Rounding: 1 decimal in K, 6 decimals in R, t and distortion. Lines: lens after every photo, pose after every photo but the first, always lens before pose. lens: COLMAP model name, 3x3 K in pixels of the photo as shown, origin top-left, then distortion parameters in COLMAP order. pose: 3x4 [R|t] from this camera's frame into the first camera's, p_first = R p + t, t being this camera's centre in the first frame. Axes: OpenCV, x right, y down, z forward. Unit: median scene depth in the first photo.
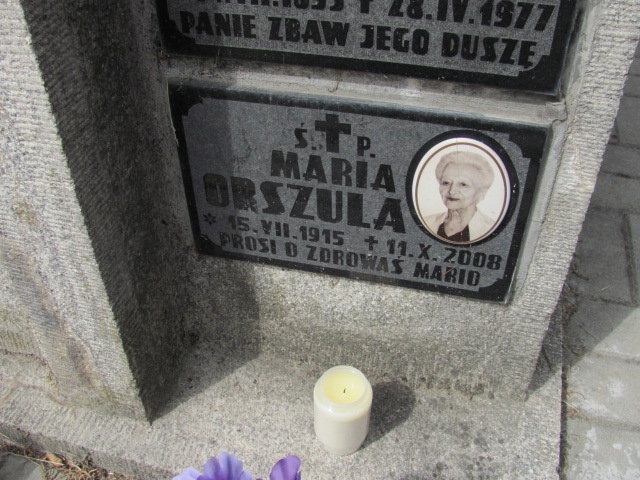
lens RADIAL K [[671.1, 0, 320.2], [0, 671.1, 240.7], [0, 0, 1]] dist [-0.140124, 0.000000]
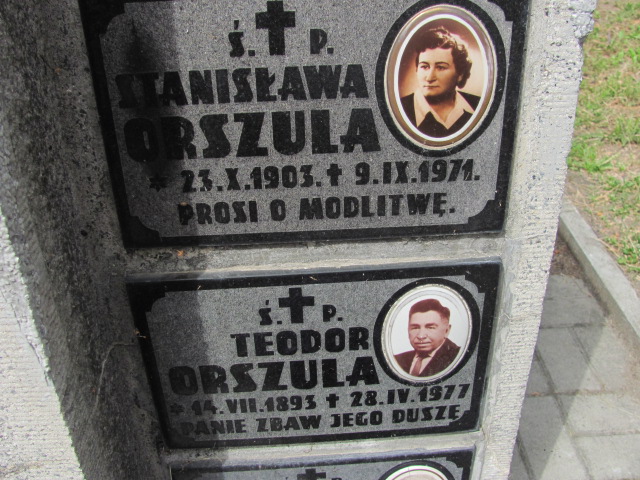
lens RADIAL K [[671.1, 0, 321.7], [0, 671.1, 240.5], [0, 0, 1]] dist [-0.140124, 0.000000]
pose [[0.954675, -0.170502, 0.243975, -0.204761], [0.210279, 0.966464, -0.147408, -0.442729], [-0.210659, 0.192030, 0.958513, -0.308654]]
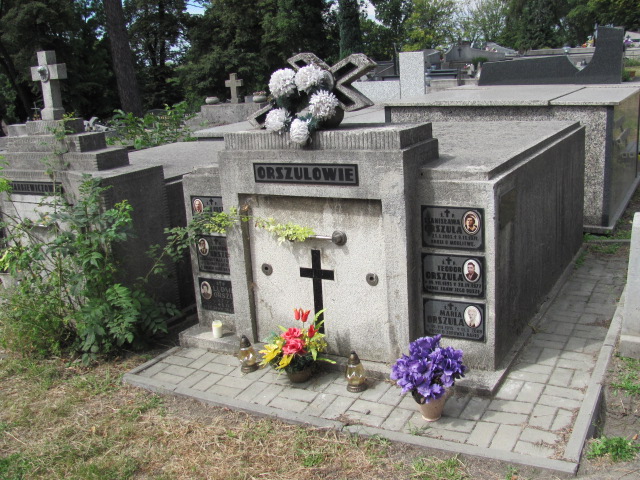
lens RADIAL K [[671.1, 0, 319.9], [0, 671.1, 240.5], [0, 0, 1]] dist [-0.140124, 0.000000]
pose [[0.959675, 0.006069, -0.281046, 0.603417], [-0.135313, 0.886297, -0.442908, 2.244341], [0.246402, 0.463077, 0.851379, -4.910296]]
